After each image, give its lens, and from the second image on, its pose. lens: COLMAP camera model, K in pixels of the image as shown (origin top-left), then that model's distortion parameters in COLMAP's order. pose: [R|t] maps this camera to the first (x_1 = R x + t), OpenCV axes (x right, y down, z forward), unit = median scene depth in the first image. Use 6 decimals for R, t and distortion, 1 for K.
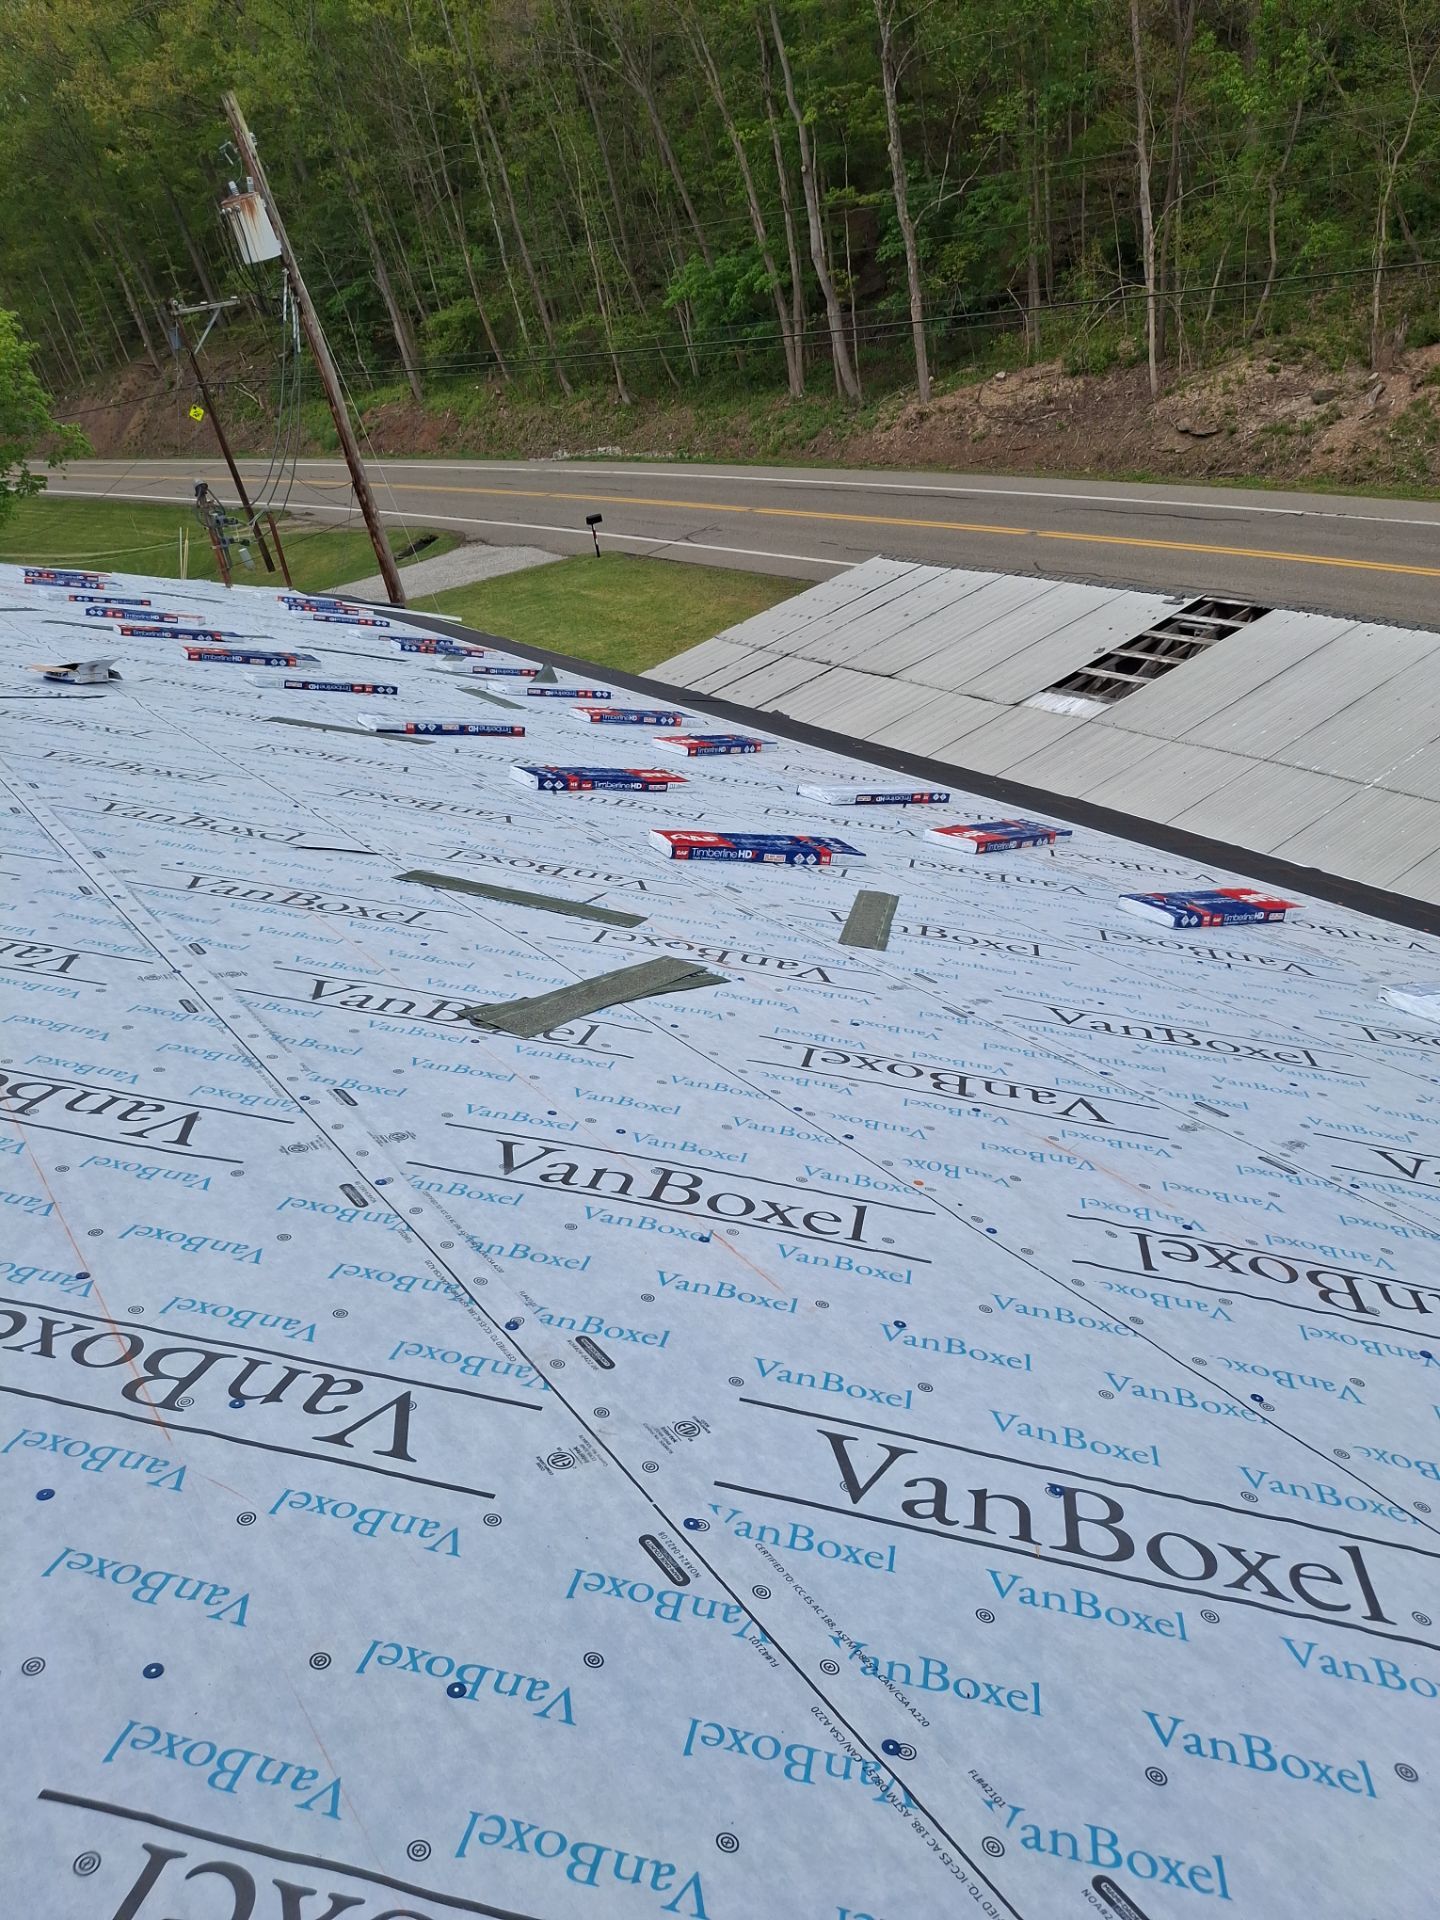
lens RADIAL K [[1386.2, 0, 773.1], [0, 1386.2, 983.6], [0, 0, 1]] dist [-0.008649, -0.053411]
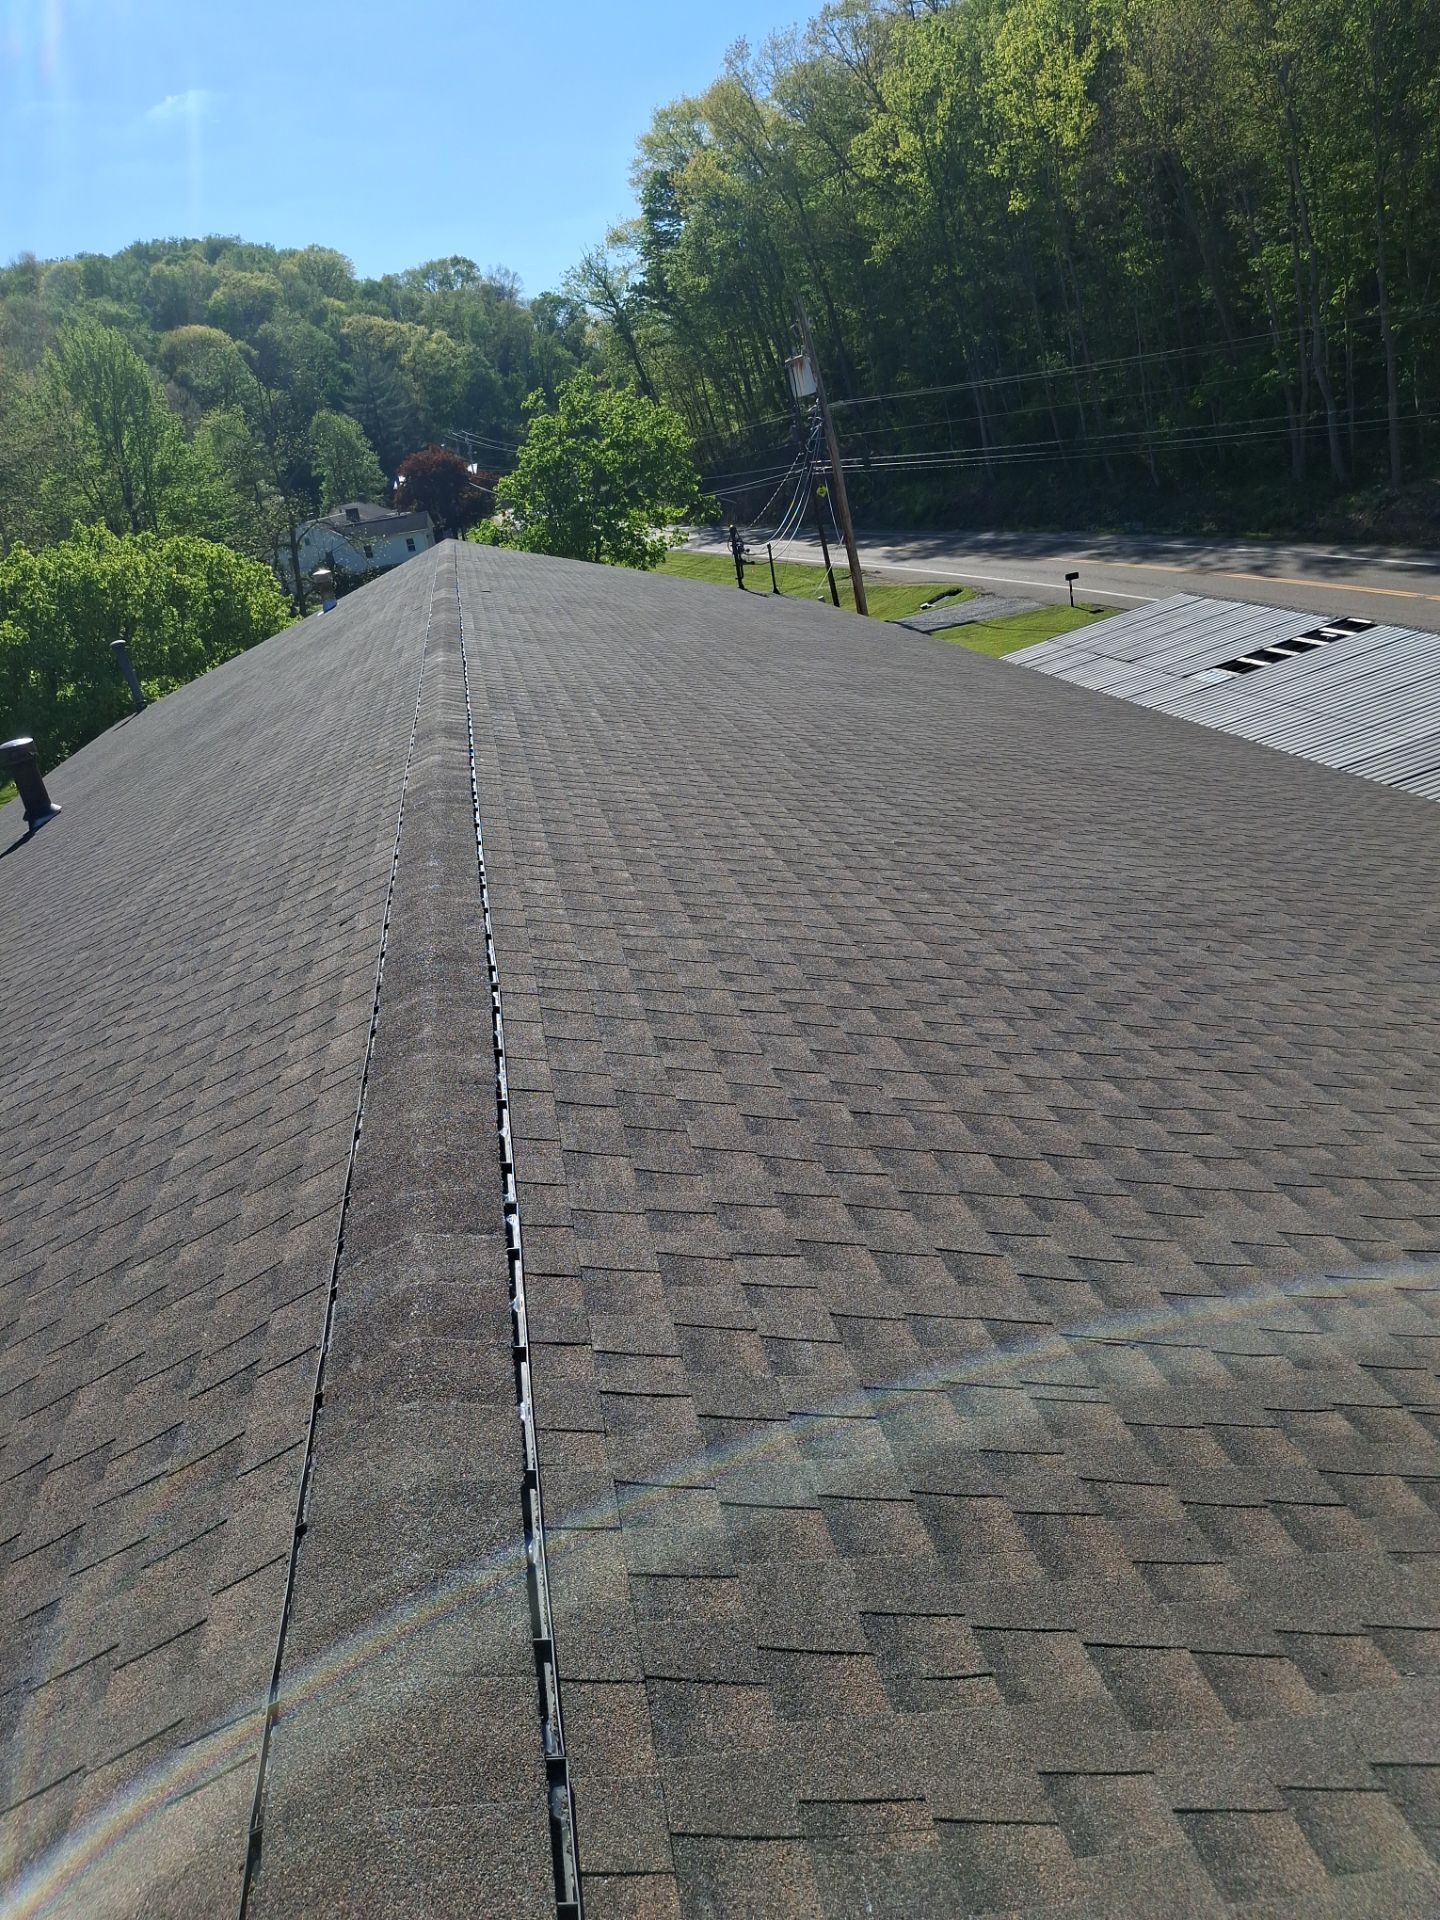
lens RADIAL K [[1386.2, 0, 723.6], [0, 1386.2, 993.8], [0, 0, 1]] dist [-0.008649, -0.053411]
pose [[0.895403, 0.149260, -0.419493, 0.138813], [-0.167971, 0.985761, -0.007790, 0.082818], [0.412358, 0.077438, 0.907725, -0.196844]]
